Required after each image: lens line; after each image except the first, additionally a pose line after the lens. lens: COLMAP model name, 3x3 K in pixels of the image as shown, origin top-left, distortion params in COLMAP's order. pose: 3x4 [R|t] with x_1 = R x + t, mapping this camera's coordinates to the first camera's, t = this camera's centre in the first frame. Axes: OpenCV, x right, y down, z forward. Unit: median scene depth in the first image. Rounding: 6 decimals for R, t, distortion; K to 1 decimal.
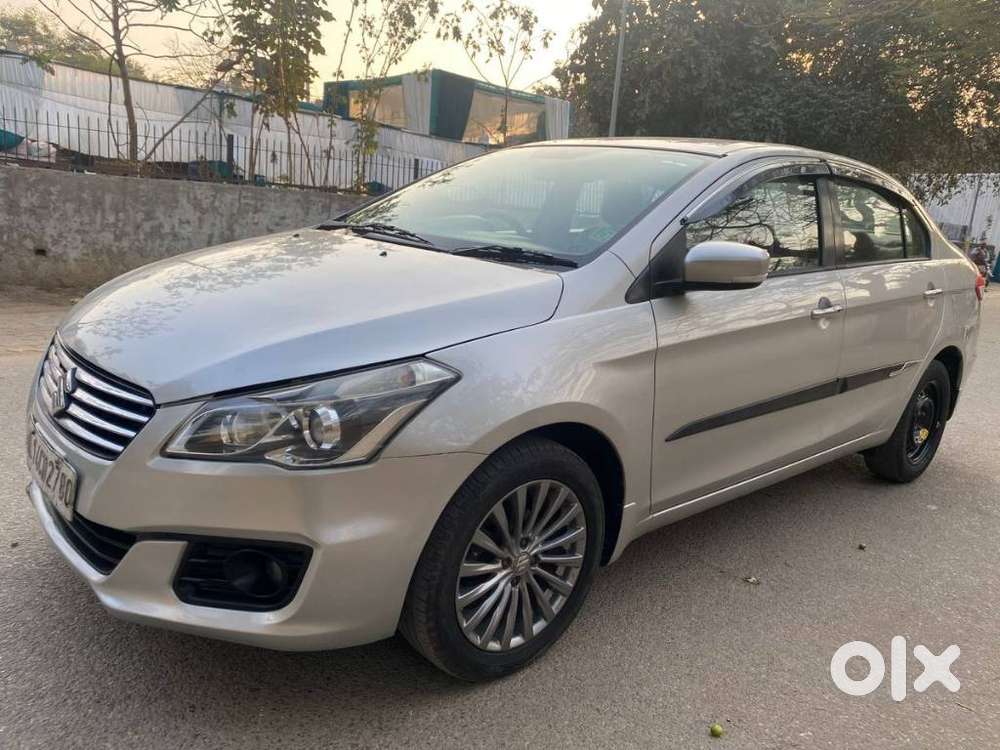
lens RADIAL K [[782.7, 0, 504.8], [0, 782.7, 373.7], [0, 0, 1]] dist [-0.004411, -0.006607]
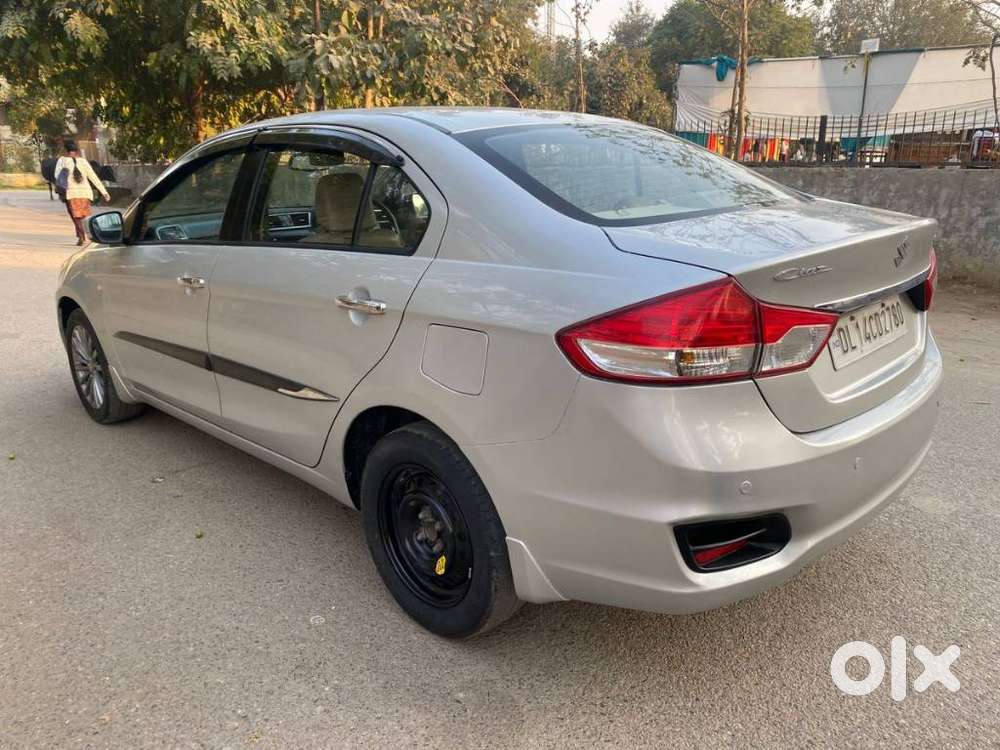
lens RADIAL K [[782.7, 0, 500.0], [0, 782.7, 375.0], [0, 0, 1]] dist [-0.004818, -0.005880]
pose [[0.050951, 0.188041, -0.980839, 1.281775], [-0.193291, 0.965401, 0.175040, -0.191063], [0.979818, 0.180669, 0.085534, 1.148799]]
